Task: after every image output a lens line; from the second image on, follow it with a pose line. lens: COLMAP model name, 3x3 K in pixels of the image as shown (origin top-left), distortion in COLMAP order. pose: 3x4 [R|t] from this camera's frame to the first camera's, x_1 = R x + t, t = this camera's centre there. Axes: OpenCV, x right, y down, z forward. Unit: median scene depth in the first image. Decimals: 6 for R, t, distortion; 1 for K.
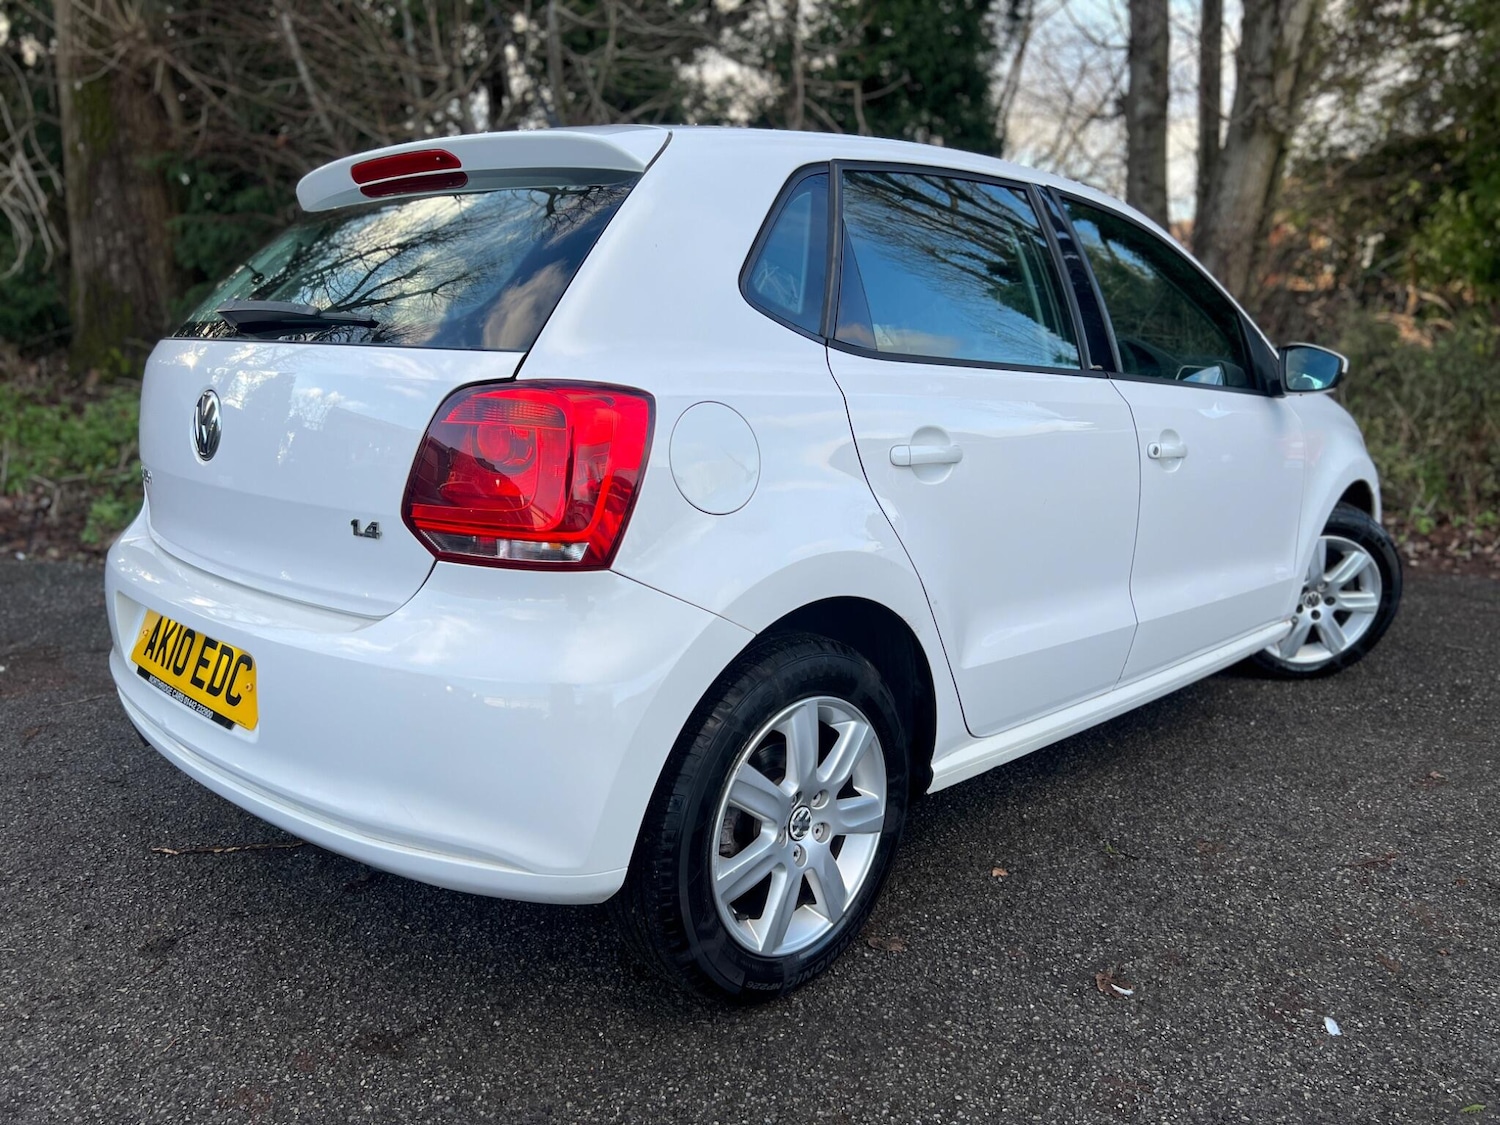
lens RADIAL K [[1125.6, 0, 751.9], [0, 1125.6, 573.4], [0, 0, 1]] dist [0.052795, -0.057649]
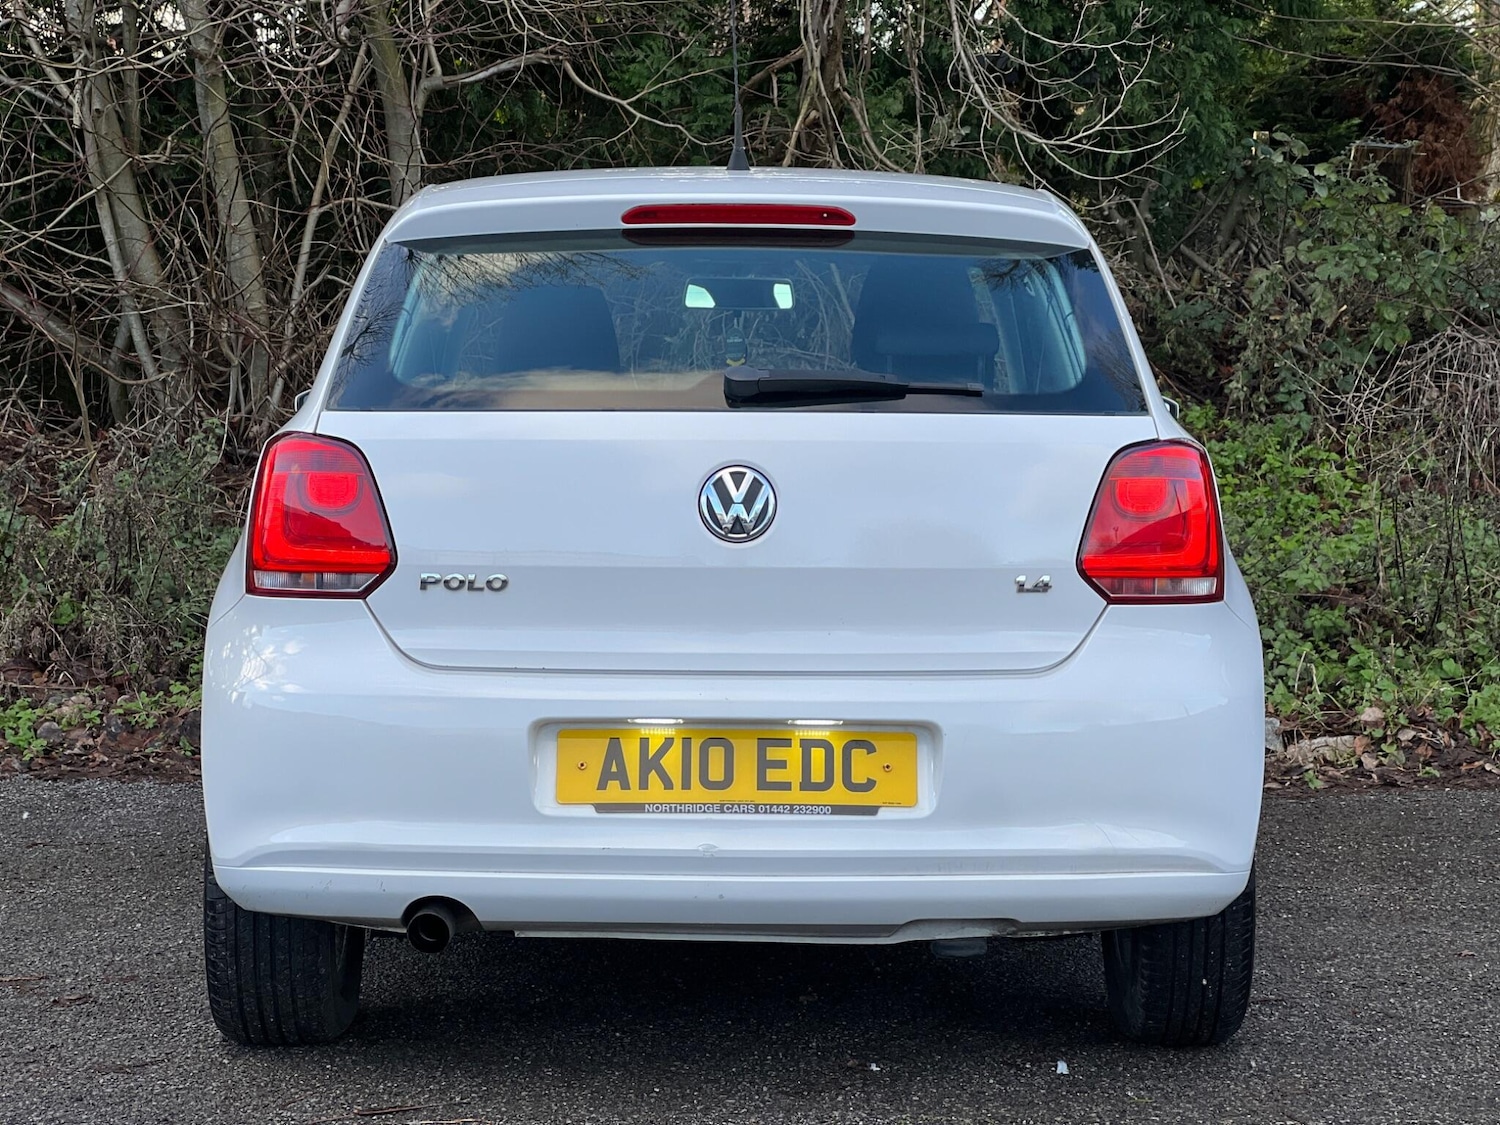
lens RADIAL K [[3332.7, 0, 764.5], [0, 3332.7, 574.5], [0, 0, 1]] dist [0.237933, 0.000000]
pose [[0.705661, -0.056763, 0.706272, -0.569501], [0.149556, 0.986261, -0.070161, 0.027679], [-0.692586, 0.155137, 0.704455, -0.214246]]
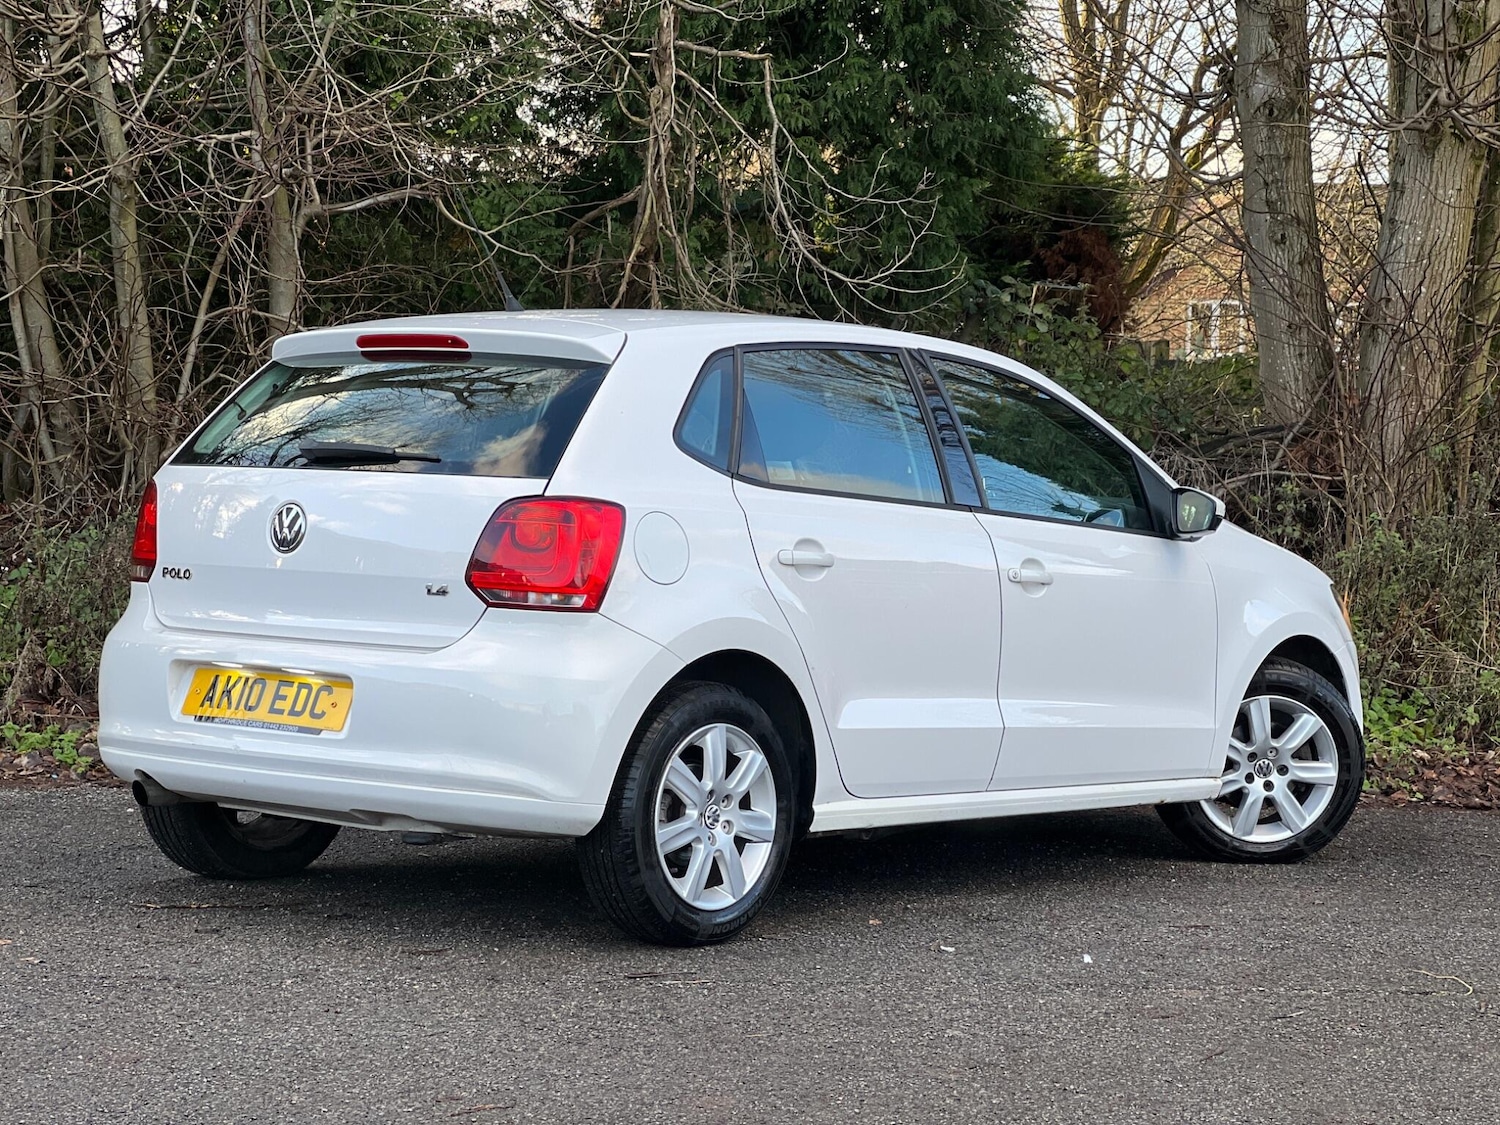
lens RADIAL K [[3332.7, 0, 759.3], [0, 3332.7, 535.1], [0, 0, 1]] dist [0.237933, 0.000000]
pose [[0.996322, 0.016254, 0.084136, -0.060265], [-0.000639, 0.983227, -0.182385, 0.151235], [-0.085689, 0.181661, 0.979621, -0.741213]]
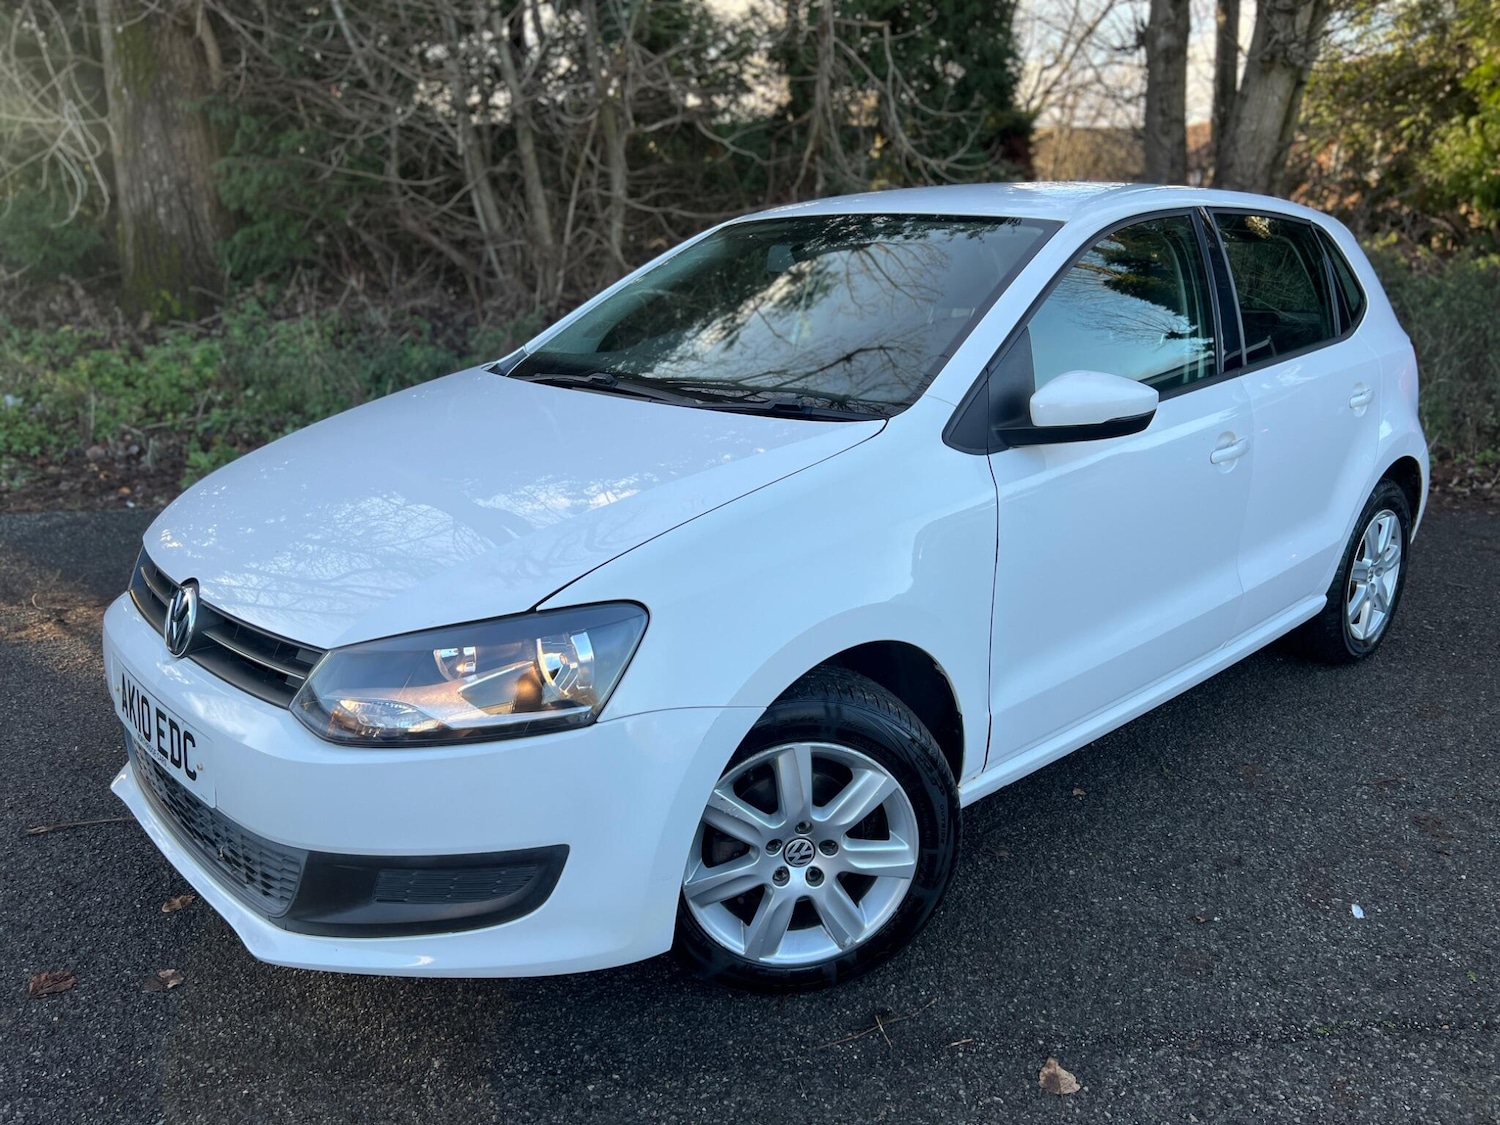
lens RADIAL K [[1125.6, 0, 748.6], [0, 1125.6, 569.1], [0, 0, 1]] dist [0.052795, -0.057649]
pose [[0.999966, -0.007620, 0.003140, -0.041004], [0.007371, 0.997302, 0.073041, -0.019585], [-0.003689, -0.073016, 0.997324, -0.056991]]
